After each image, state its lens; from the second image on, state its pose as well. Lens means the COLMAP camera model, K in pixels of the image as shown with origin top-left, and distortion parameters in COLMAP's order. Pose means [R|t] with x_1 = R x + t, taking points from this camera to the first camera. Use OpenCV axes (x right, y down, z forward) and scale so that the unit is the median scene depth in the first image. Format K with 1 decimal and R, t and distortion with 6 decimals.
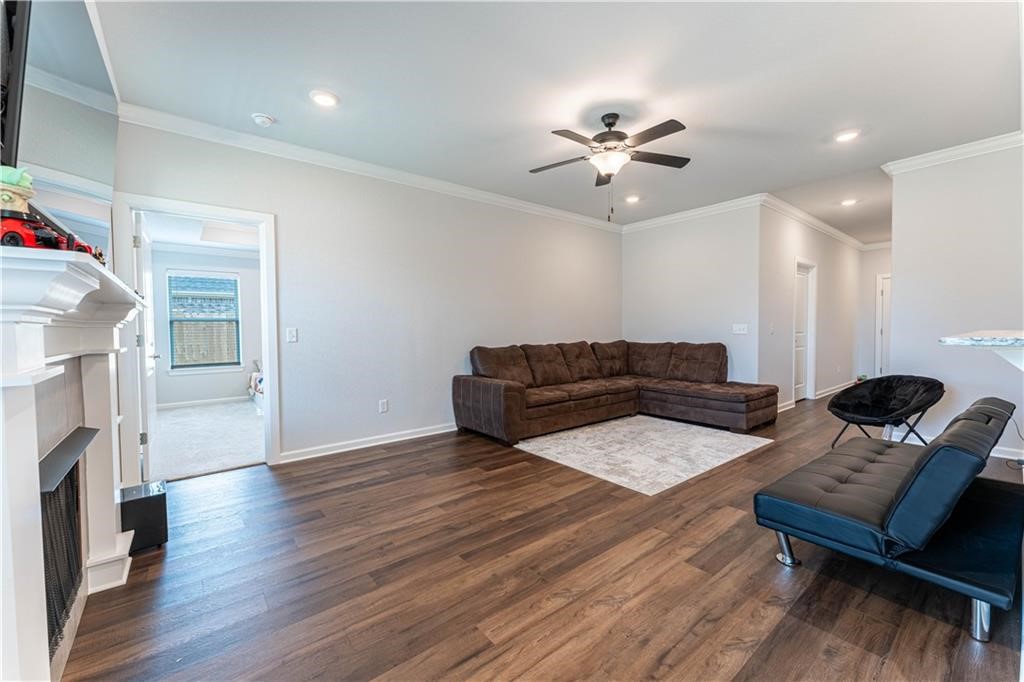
lens RADIAL K [[411.0, 0, 512.0], [0, 411.0, 341.0], [0, 0, 1]] dist [0.001633, 0.000388]
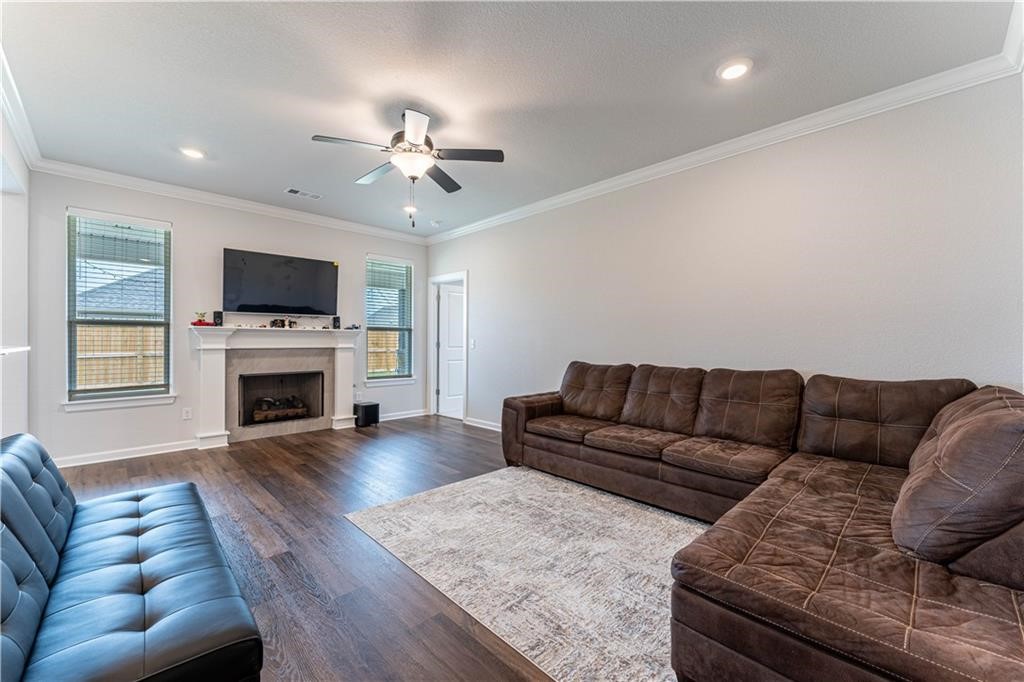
lens RADIAL K [[411.0, 0, 512.0], [0, 411.0, 341.0], [0, 0, 1]] dist [0.001633, 0.000388]
pose [[0.097336, 0.007744, -0.995221, 0.984144], [-0.039009, 0.999231, 0.003960, -0.036645], [0.994487, 0.038437, 0.097563, 0.947490]]
